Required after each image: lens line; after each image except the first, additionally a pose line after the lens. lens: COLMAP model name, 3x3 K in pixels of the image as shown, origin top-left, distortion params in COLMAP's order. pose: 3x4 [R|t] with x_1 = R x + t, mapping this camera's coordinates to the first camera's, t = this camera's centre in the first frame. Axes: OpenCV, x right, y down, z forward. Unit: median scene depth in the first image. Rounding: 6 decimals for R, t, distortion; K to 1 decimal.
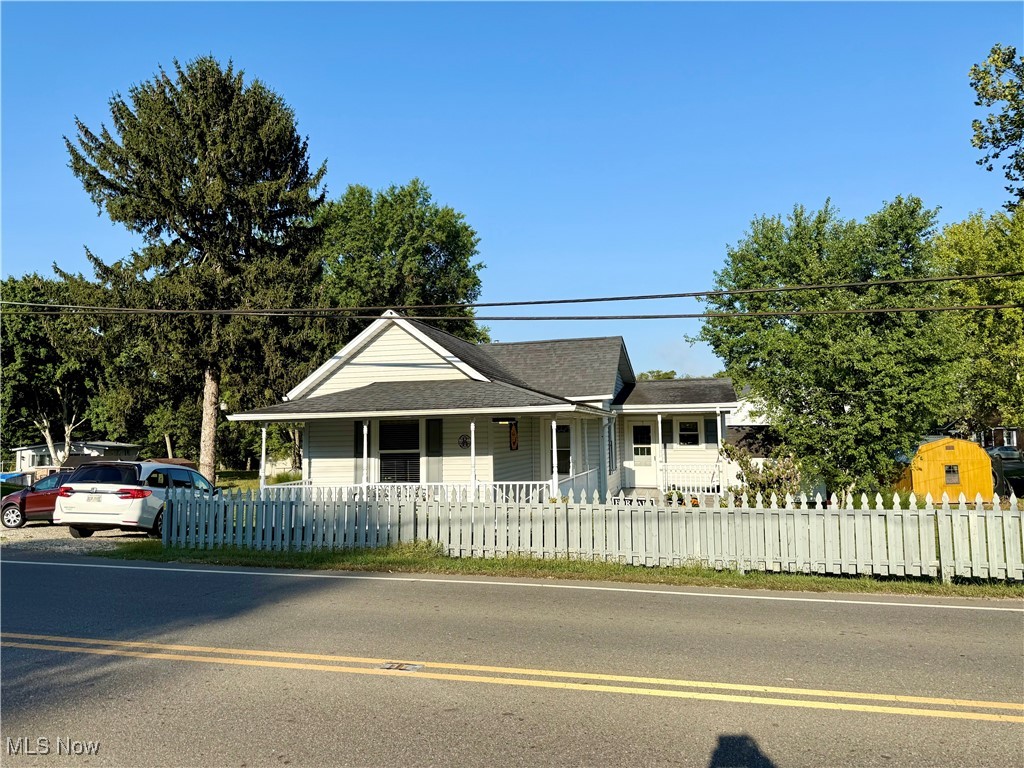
lens RADIAL K [[736.9, 0, 514.9], [0, 736.9, 383.5], [0, 0, 1]] dist [0.052501, -0.042816]
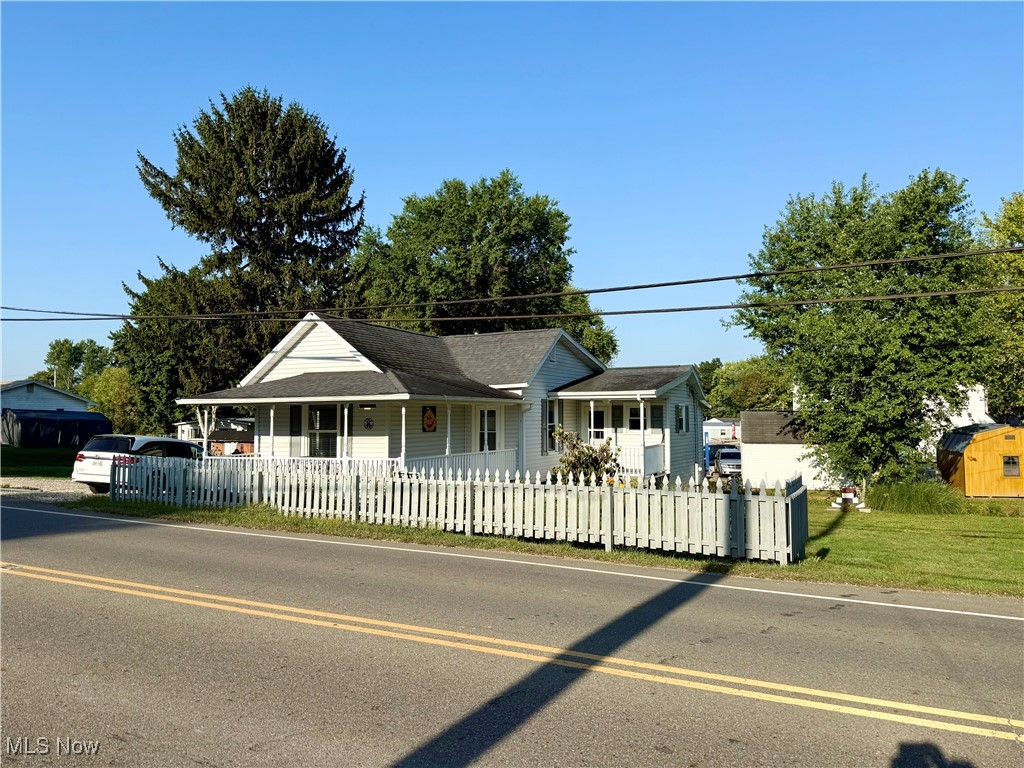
lens RADIAL K [[736.9, 0, 506.9], [0, 736.9, 394.9], [0, 0, 1]] dist [0.052501, -0.042816]
pose [[0.975078, 0.005904, -0.221782, 0.237619], [0.003145, 0.999177, 0.040429, -0.007916], [0.221838, -0.040119, 0.974258, -0.053330]]
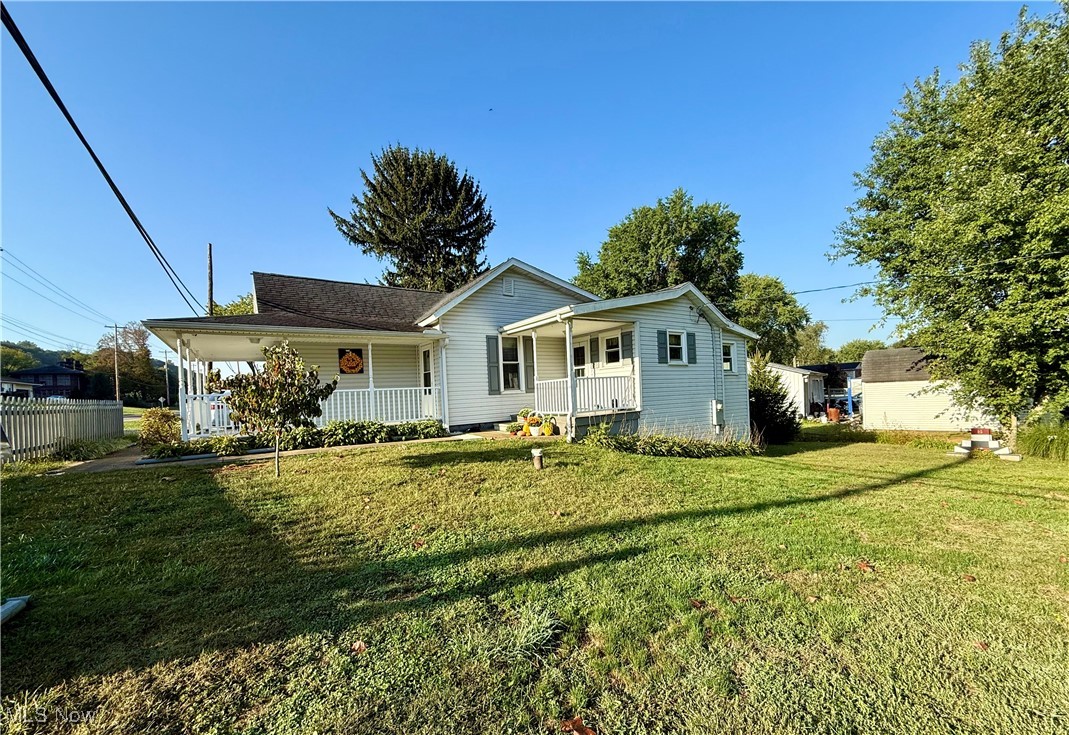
lens RADIAL K [[430.5, 0, 522.1], [0, 430.5, 405.0], [0, 0, 1]] dist [-0.006124, 0.000707]
pose [[0.744709, -0.002835, -0.667383, 0.424940], [0.080875, 0.993005, 0.086026, 0.066660], [0.662471, -0.118039, 0.739729, 0.428515]]
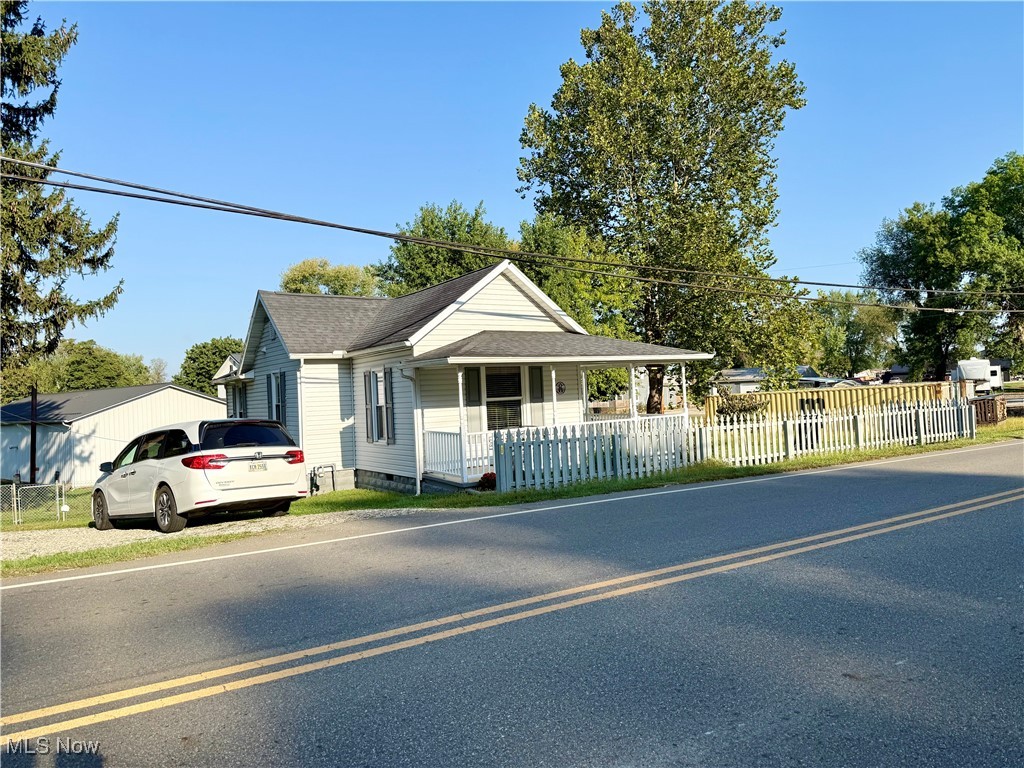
lens RADIAL K [[736.9, 0, 519.2], [0, 736.9, 378.4], [0, 0, 1]] dist [0.052501, -0.042816]
pose [[0.659364, 0.001261, 0.751823, -0.559633], [-0.018023, 0.999738, 0.014129, 0.030072], [-0.751608, -0.022866, 0.659214, 0.187377]]
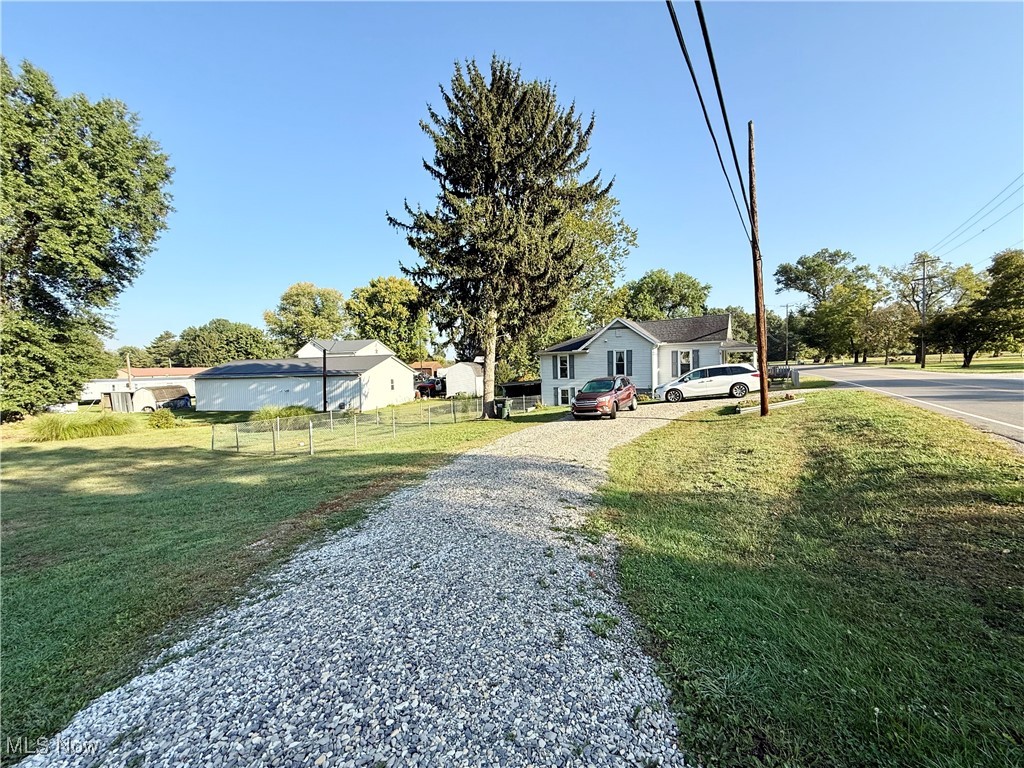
lens RADIAL K [[412.9, 0, 511.8], [0, 412.9, 379.0], [0, 0, 1]] dist [-0.000818, -0.000149]
pose [[0.292147, -0.023674, 0.956080, -1.165075], [-0.047534, 0.998099, 0.039239, 0.074973], [-0.955191, -0.056910, 0.290466, 0.786071]]
